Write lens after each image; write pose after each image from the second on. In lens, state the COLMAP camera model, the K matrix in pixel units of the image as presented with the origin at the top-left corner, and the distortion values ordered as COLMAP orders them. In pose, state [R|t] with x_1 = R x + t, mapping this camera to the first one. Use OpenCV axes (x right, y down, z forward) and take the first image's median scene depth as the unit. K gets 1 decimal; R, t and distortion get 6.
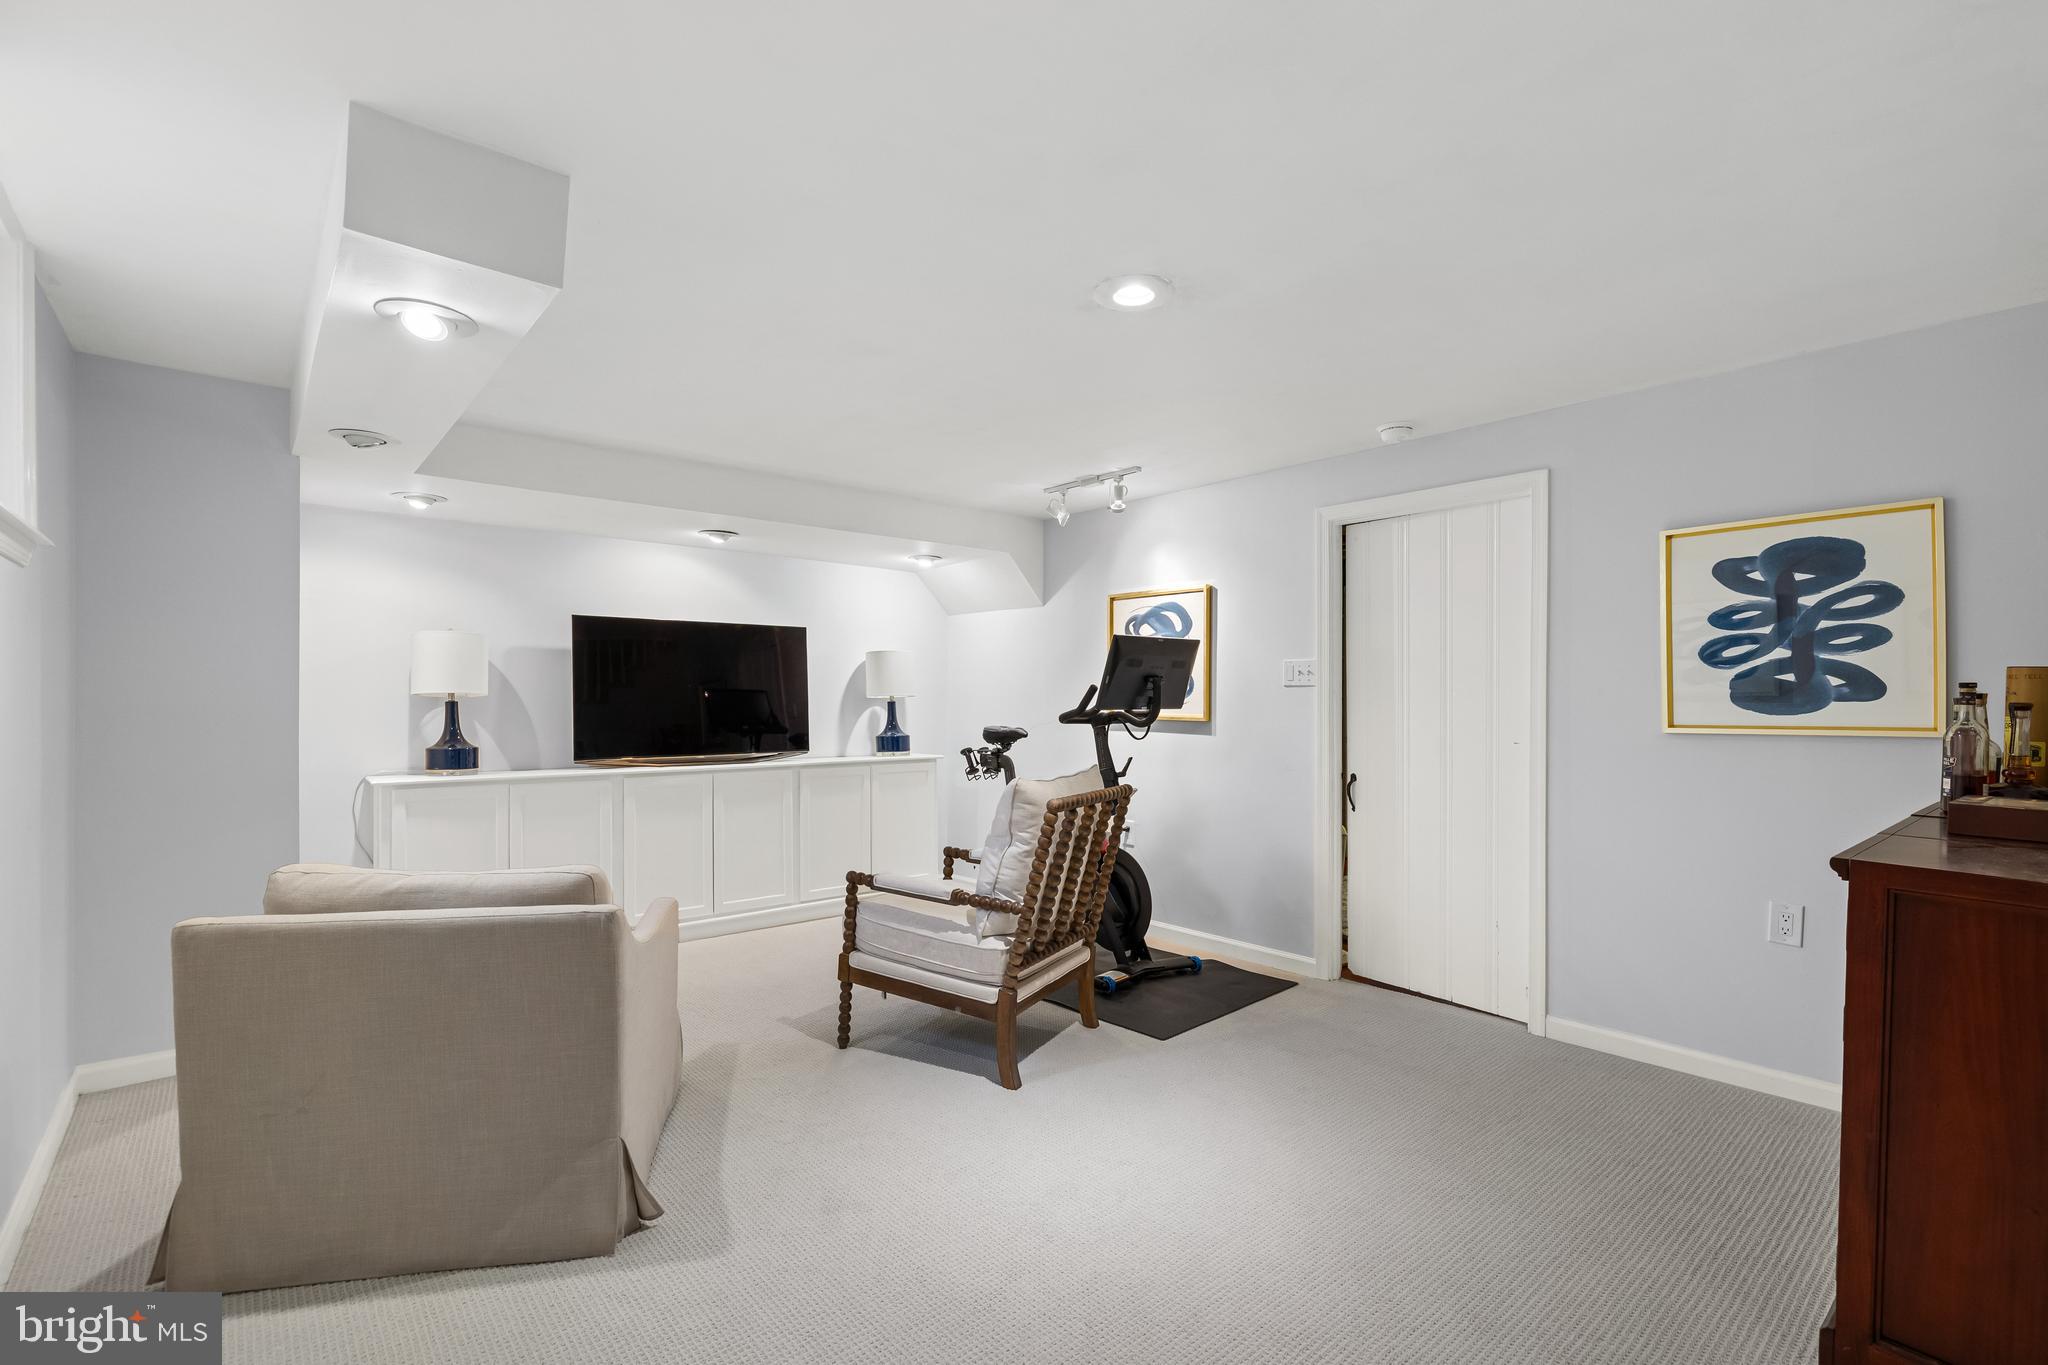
lens RADIAL K [[911.5, 0, 1021.9], [0, 911.5, 693.9], [0, 0, 1]] dist [0.002407, 0.000103]
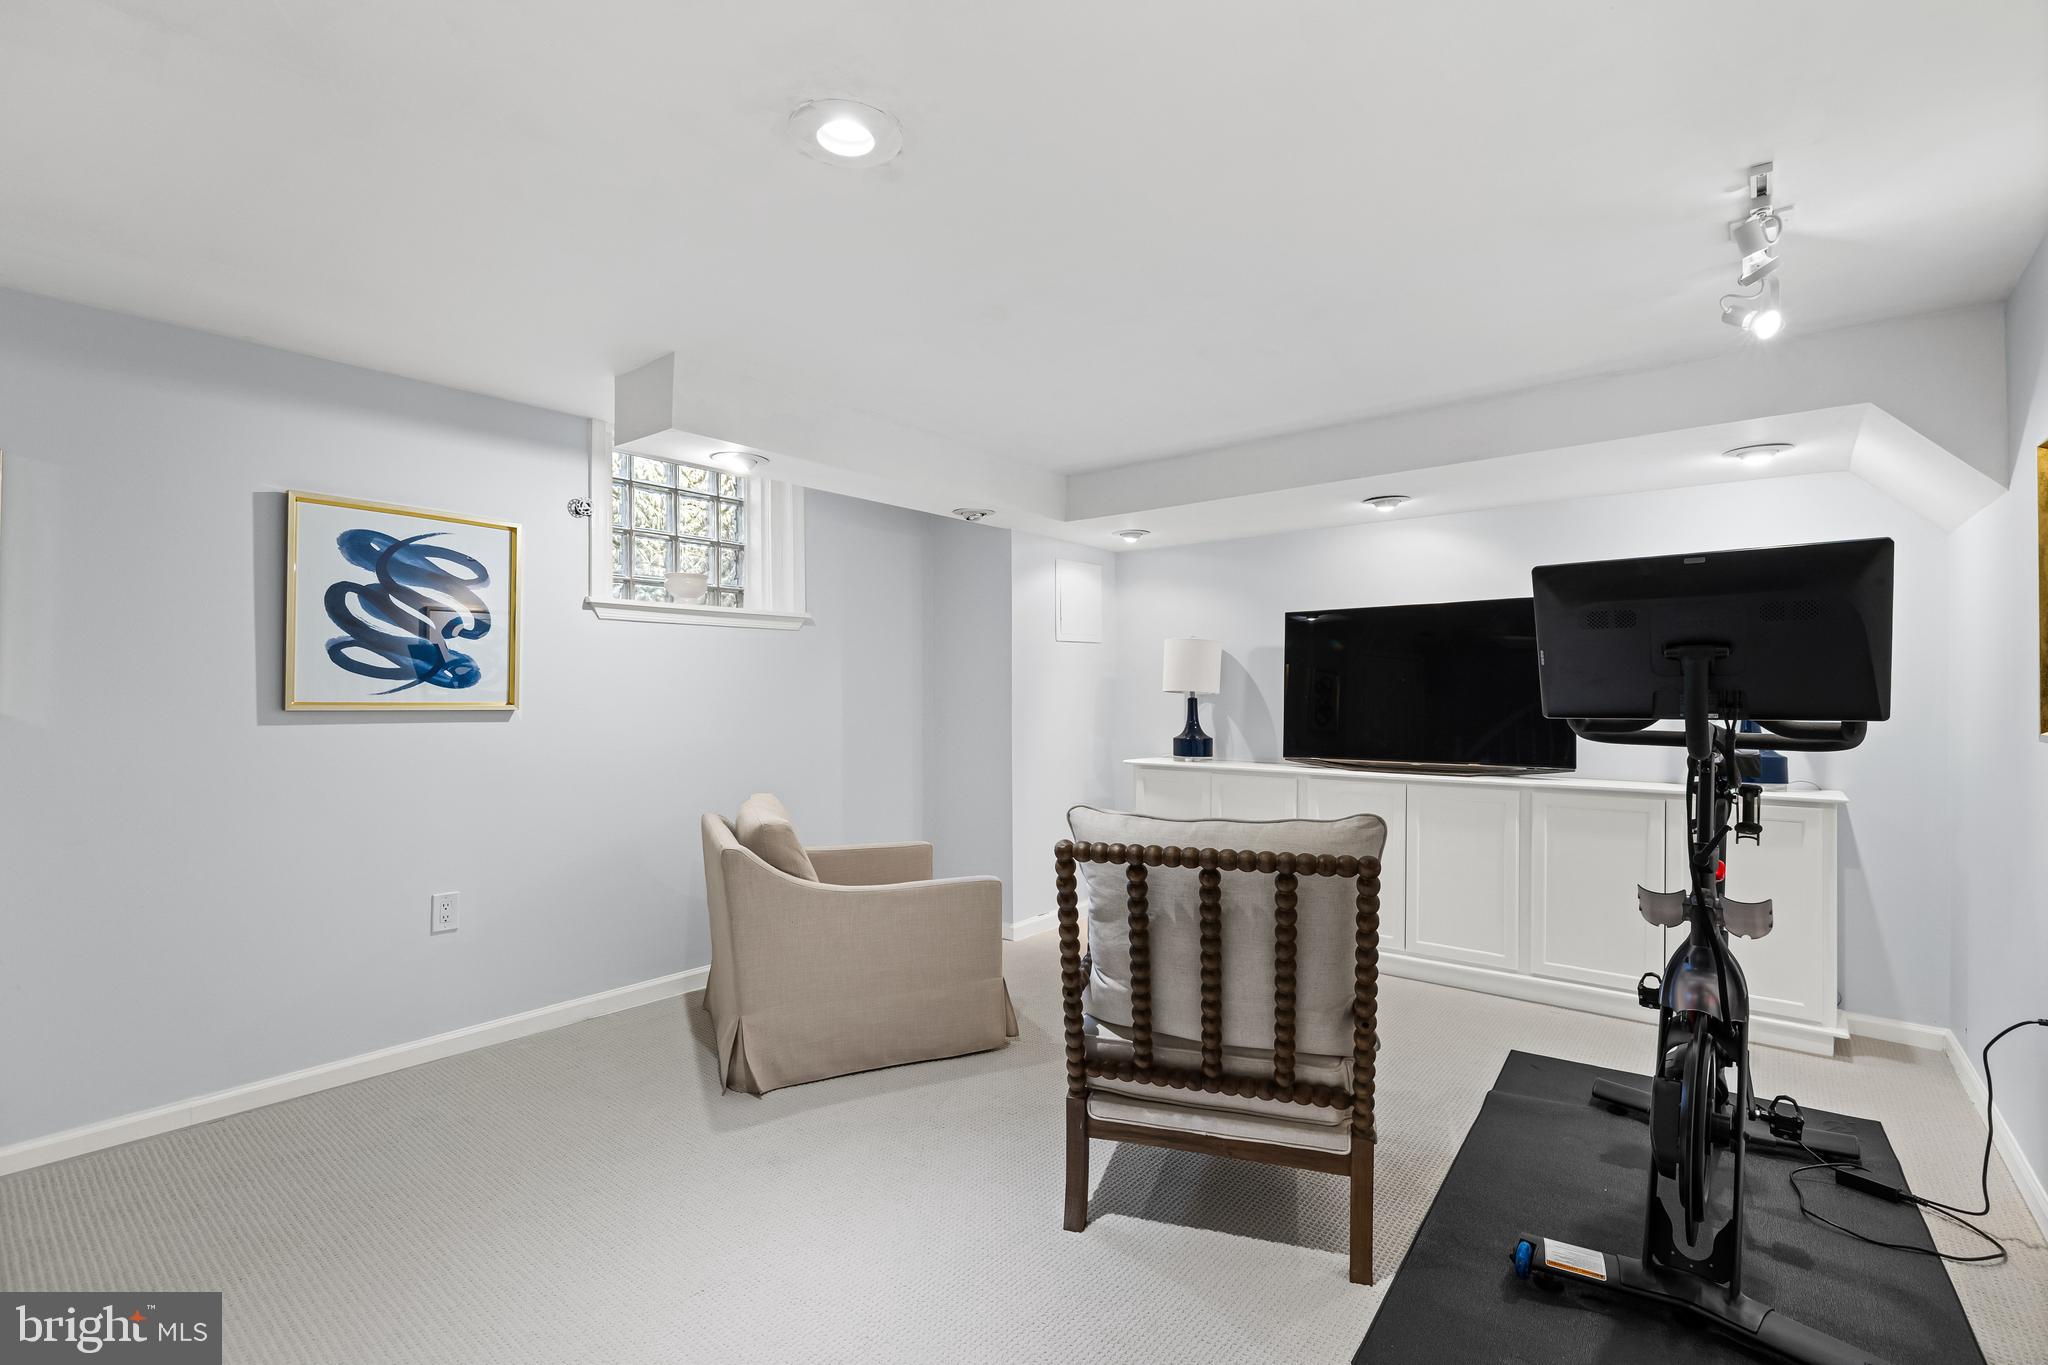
lens RADIAL K [[911.5, 0, 1021.5], [0, 911.5, 684.5], [0, 0, 1]] dist [0.002407, 0.000103]
pose [[0.193724, -0.013303, -0.980966, 0.468456], [-0.001890, 0.999901, -0.013933, 0.007281], [0.981054, 0.004553, 0.193680, 0.552491]]
